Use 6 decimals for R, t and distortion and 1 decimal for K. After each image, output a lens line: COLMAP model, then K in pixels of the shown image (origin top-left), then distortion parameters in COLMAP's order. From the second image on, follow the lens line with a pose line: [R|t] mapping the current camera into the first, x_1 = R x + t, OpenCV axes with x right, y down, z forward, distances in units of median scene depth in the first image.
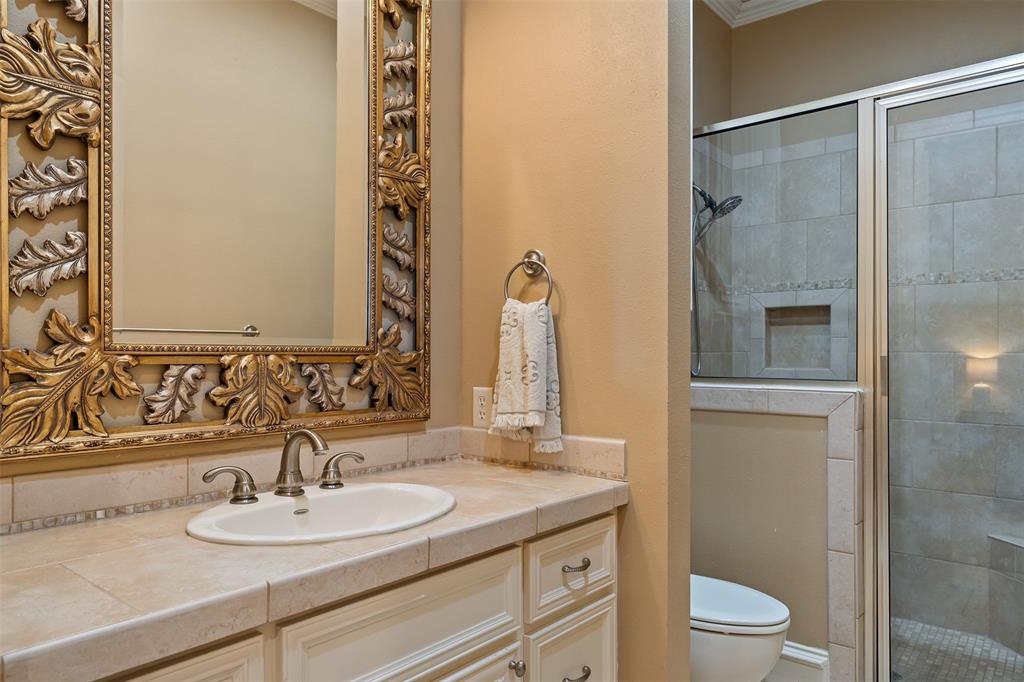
lens RADIAL K [[686.9, 0, 509.0], [0, 686.9, 342.1], [0, 0, 1]] dist [0.007073, 0.000361]
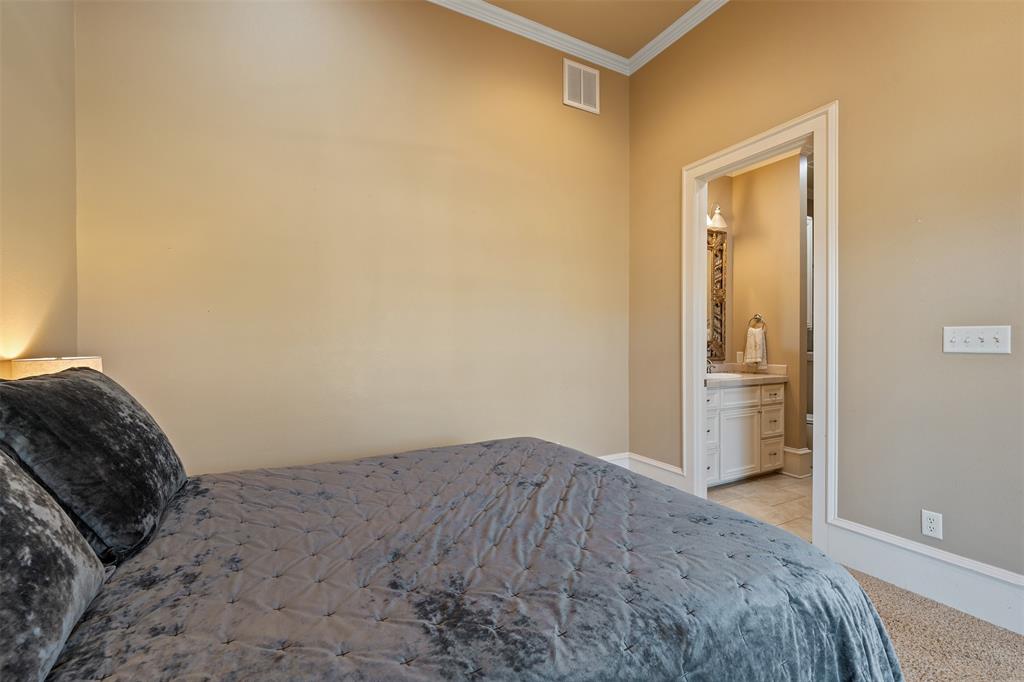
lens RADIAL K [[421.1, 0, 520.6], [0, 421.1, 347.2], [0, 0, 1]] dist [-0.002877, -0.000023]
pose [[0.930658, 0.002506, -0.365882, -0.324405], [0.002958, 0.999892, 0.014370, 0.006298], [0.365879, -0.014456, 0.930550, -1.574401]]
